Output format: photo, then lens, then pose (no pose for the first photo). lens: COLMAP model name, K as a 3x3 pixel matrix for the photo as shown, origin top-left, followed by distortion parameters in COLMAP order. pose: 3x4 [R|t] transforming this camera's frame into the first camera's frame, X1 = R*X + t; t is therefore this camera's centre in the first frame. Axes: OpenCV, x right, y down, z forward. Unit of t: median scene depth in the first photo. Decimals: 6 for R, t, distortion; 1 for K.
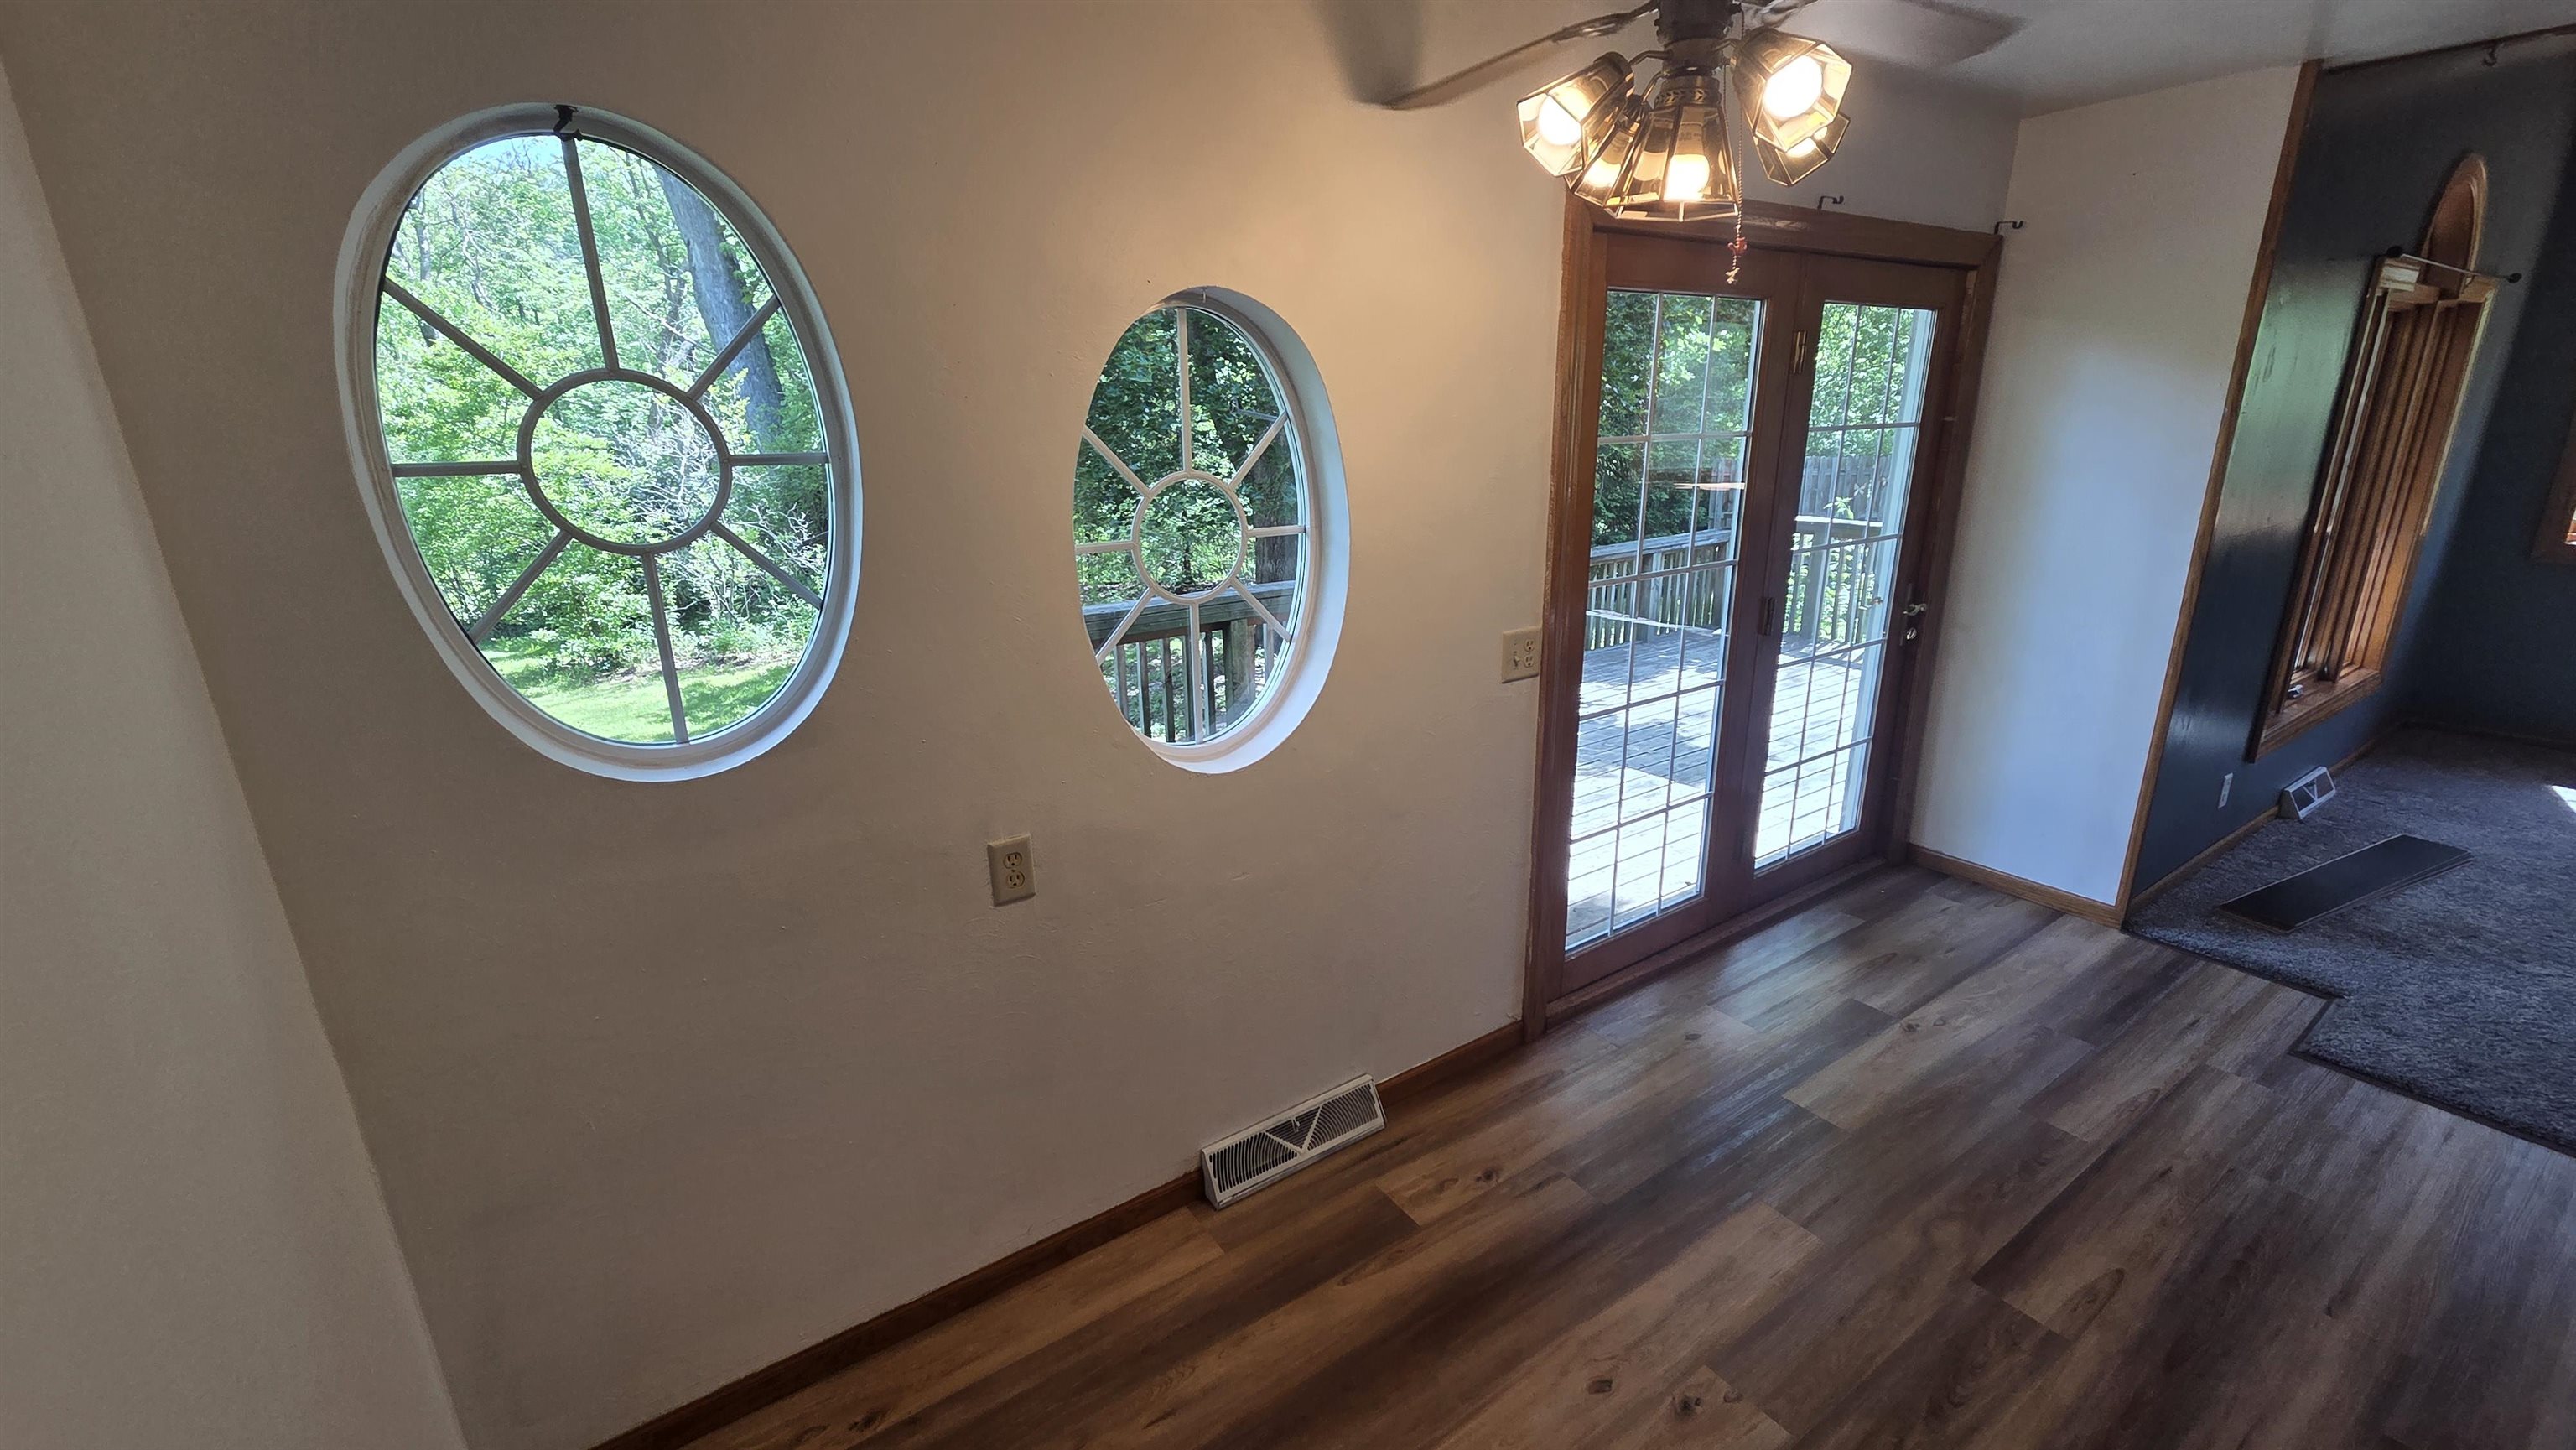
lens RADIAL K [[1057.6, 0, 1297.0], [0, 1057.6, 731.0], [0, 0, 1]] dist [0.002992, -0.001115]
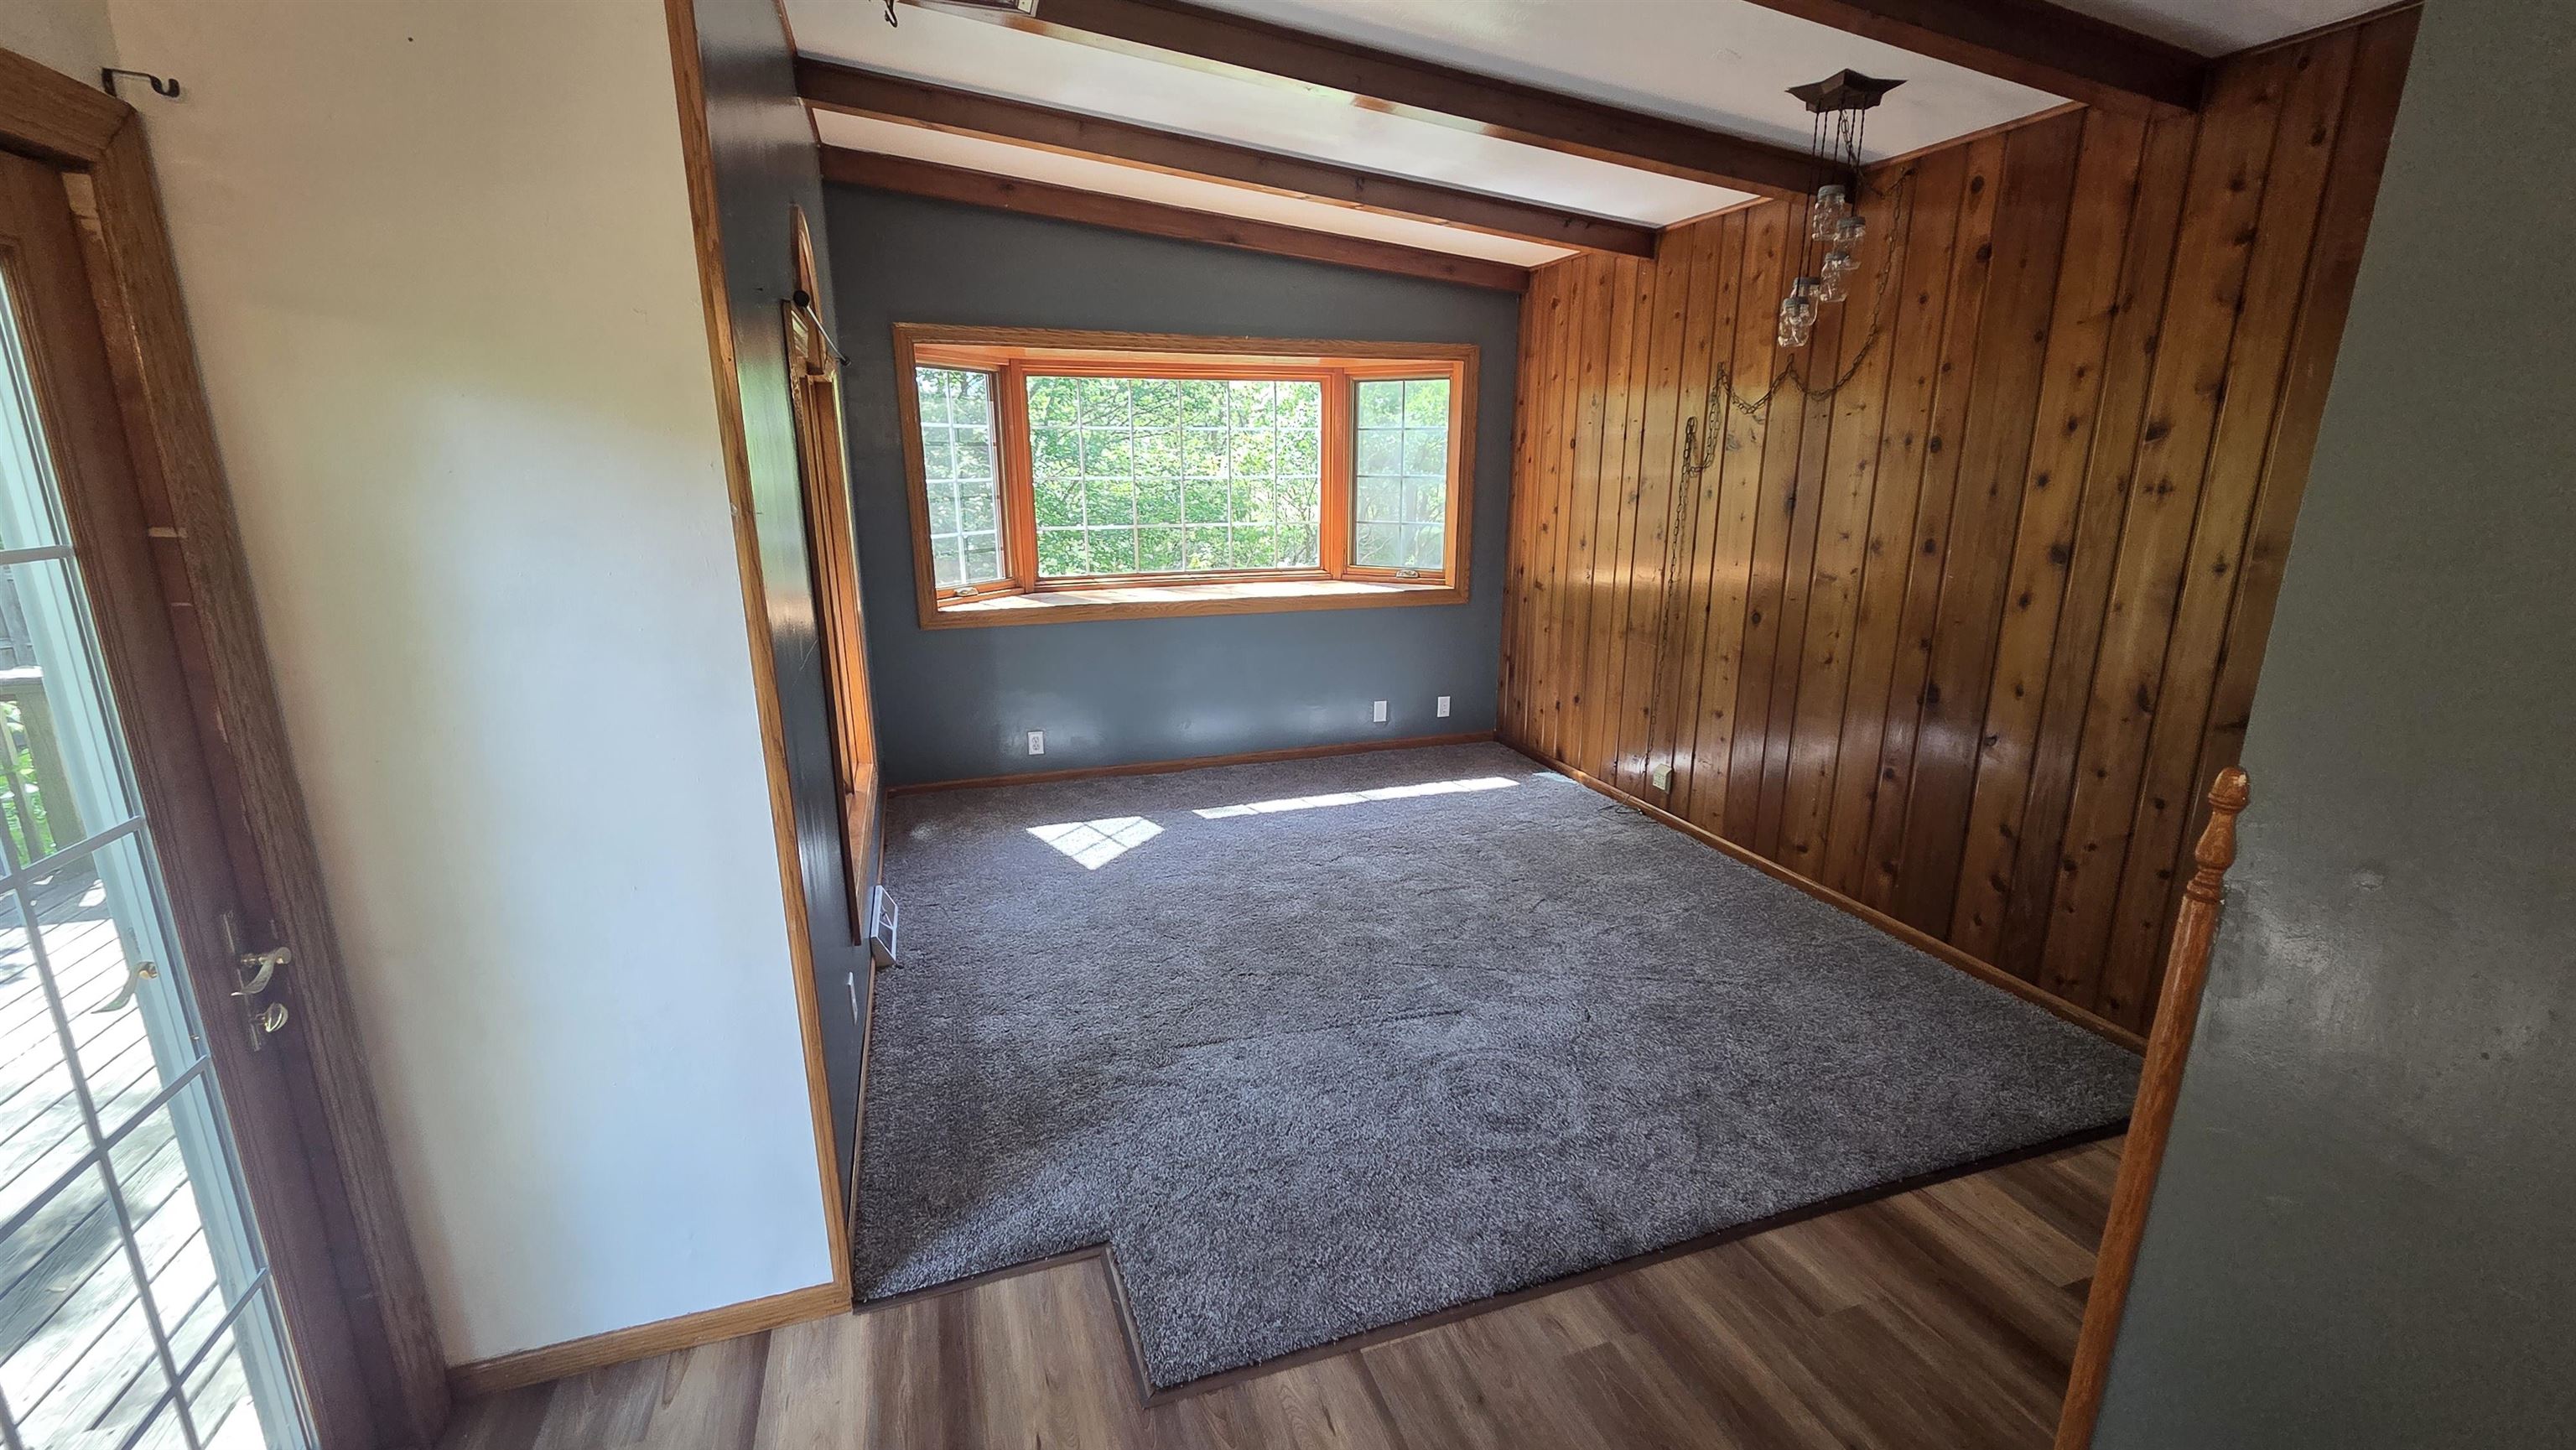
lens RADIAL K [[1057.6, 0, 1297.0], [0, 1057.6, 731.0], [0, 0, 1]] dist [0.002992, -0.001115]
pose [[0.260579, -0.221302, 0.939747, 0.337130], [0.274071, 0.950286, 0.147788, -0.169122], [-0.925734, 0.219047, 0.308277, 0.499037]]
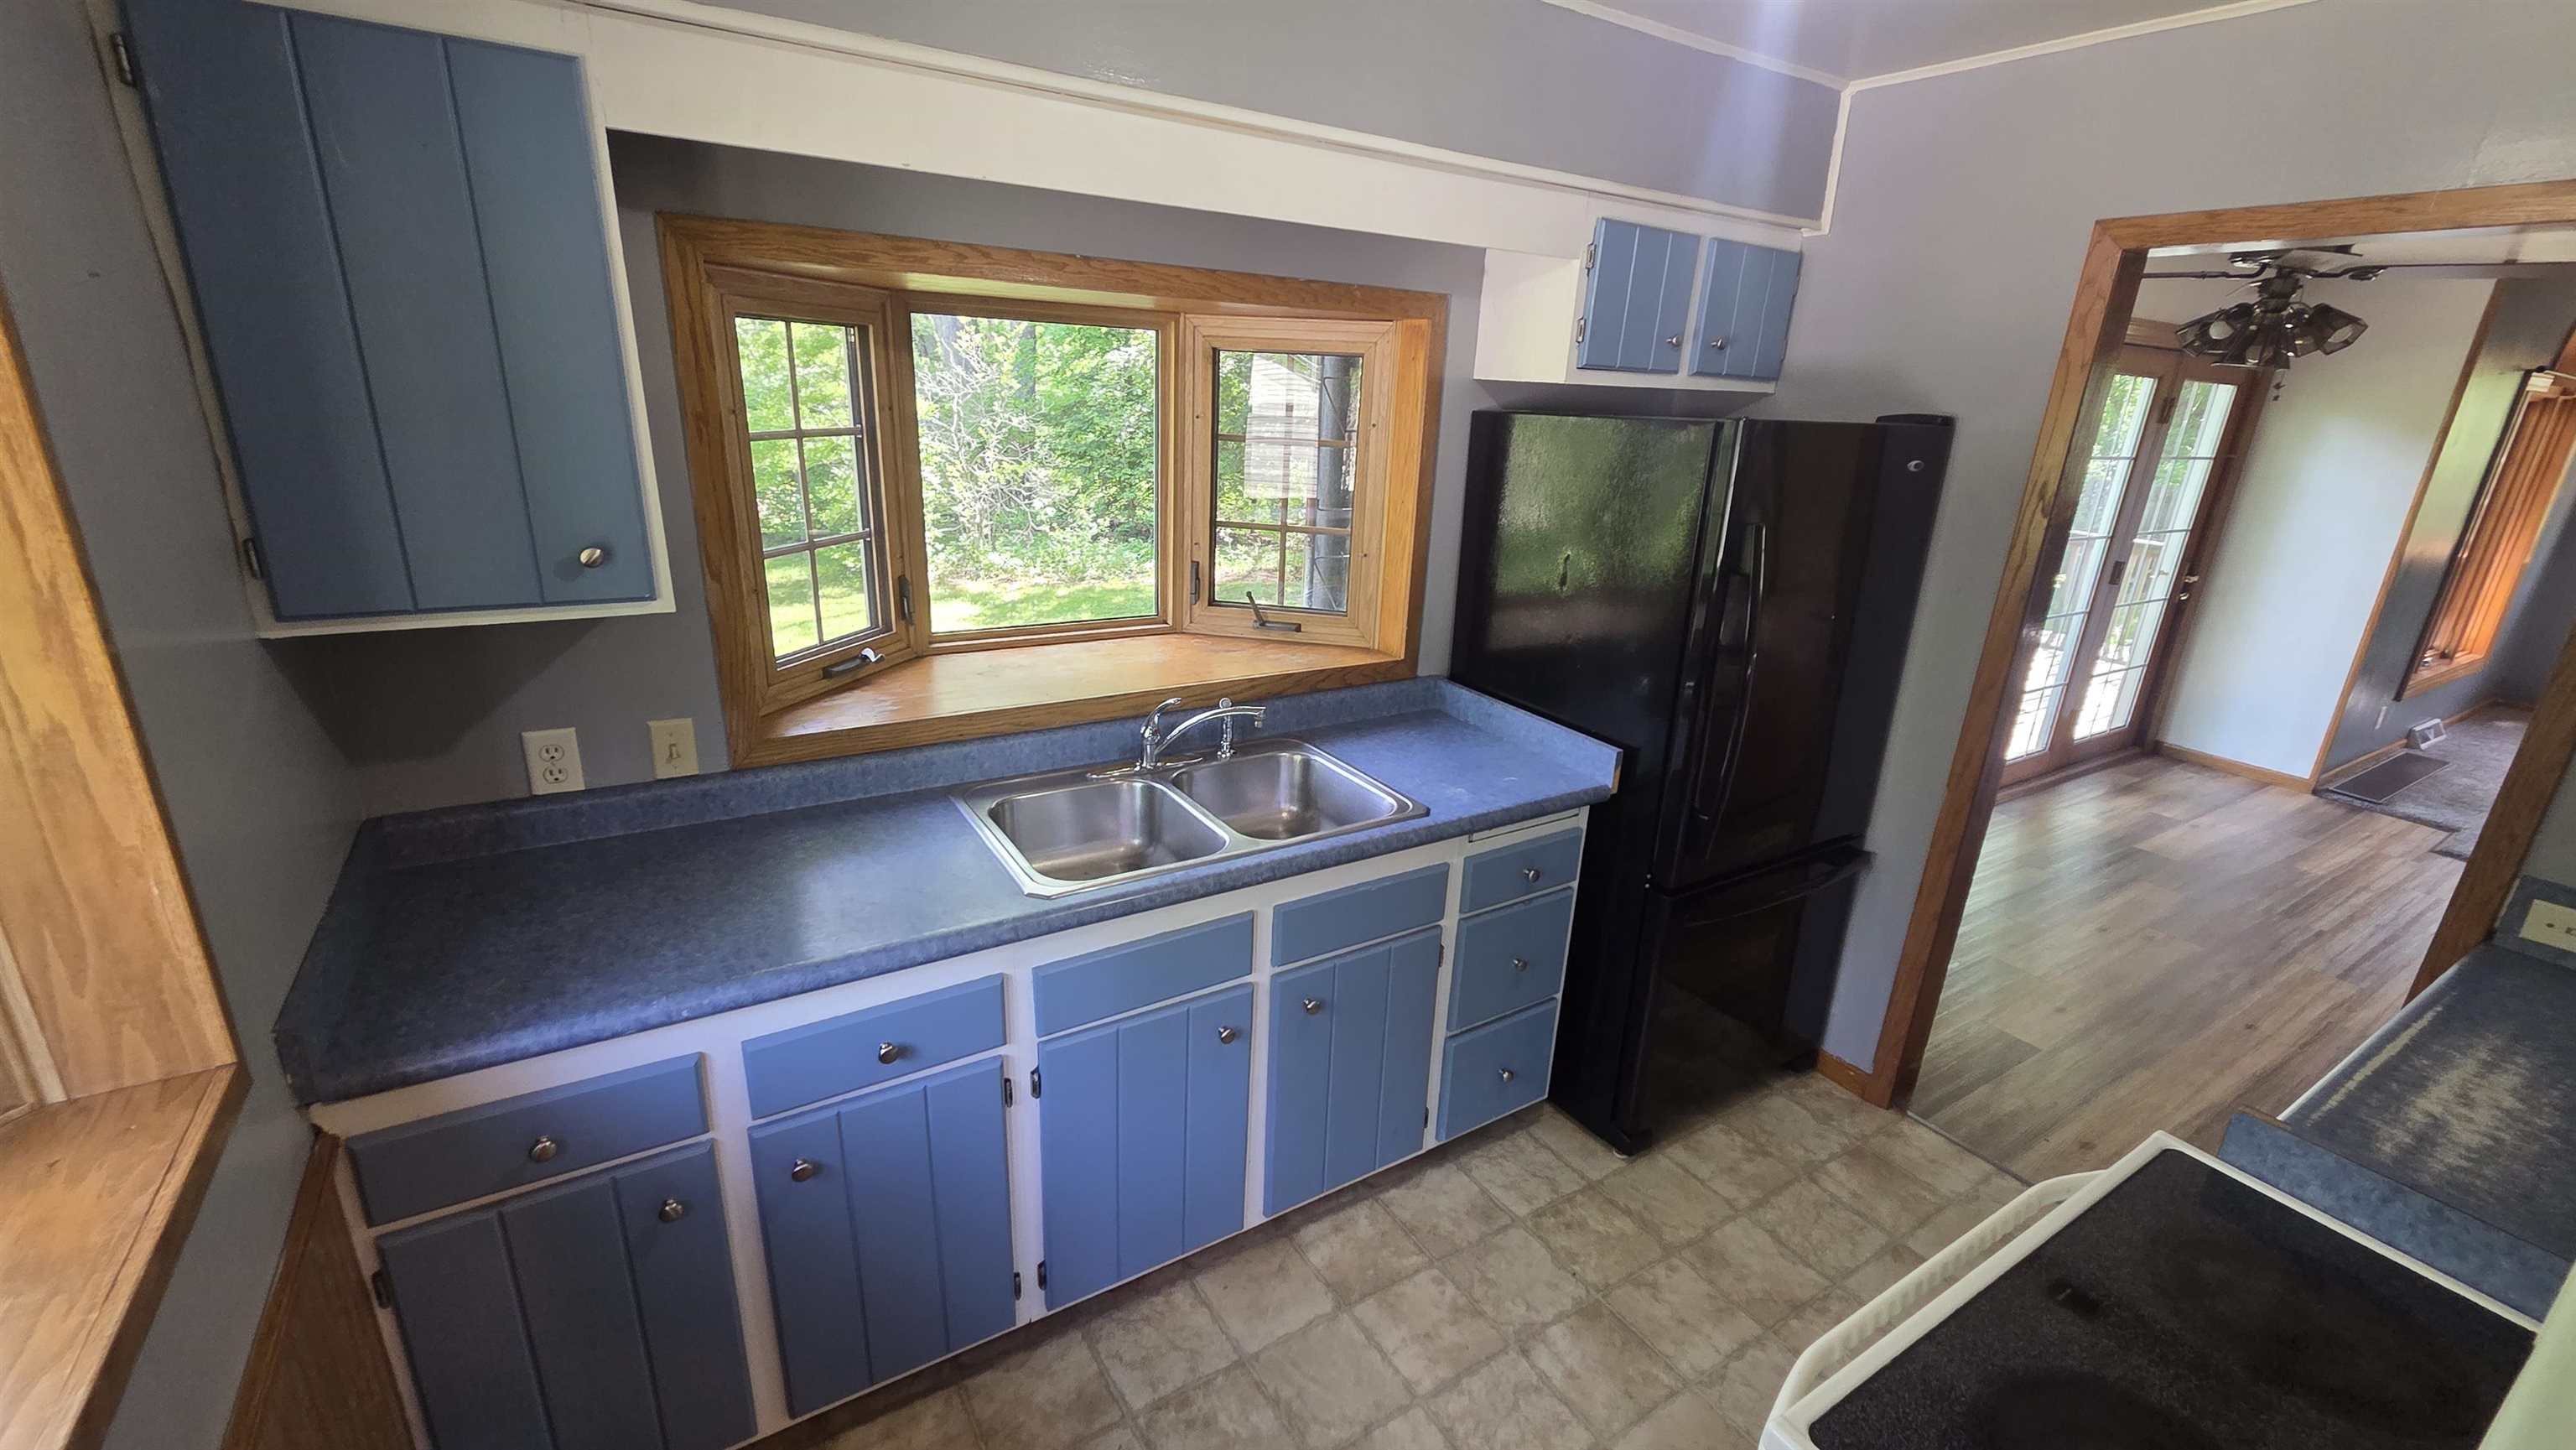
lens RADIAL K [[1057.6, 0, 1297.0], [0, 1057.6, 731.0], [0, 0, 1]] dist [0.002992, -0.001115]
pose [[0.996969, 0.076028, -0.016495, -0.710353], [-0.075486, 0.996655, 0.031309, 0.163552], [0.018820, -0.029969, 0.999374, -0.598398]]
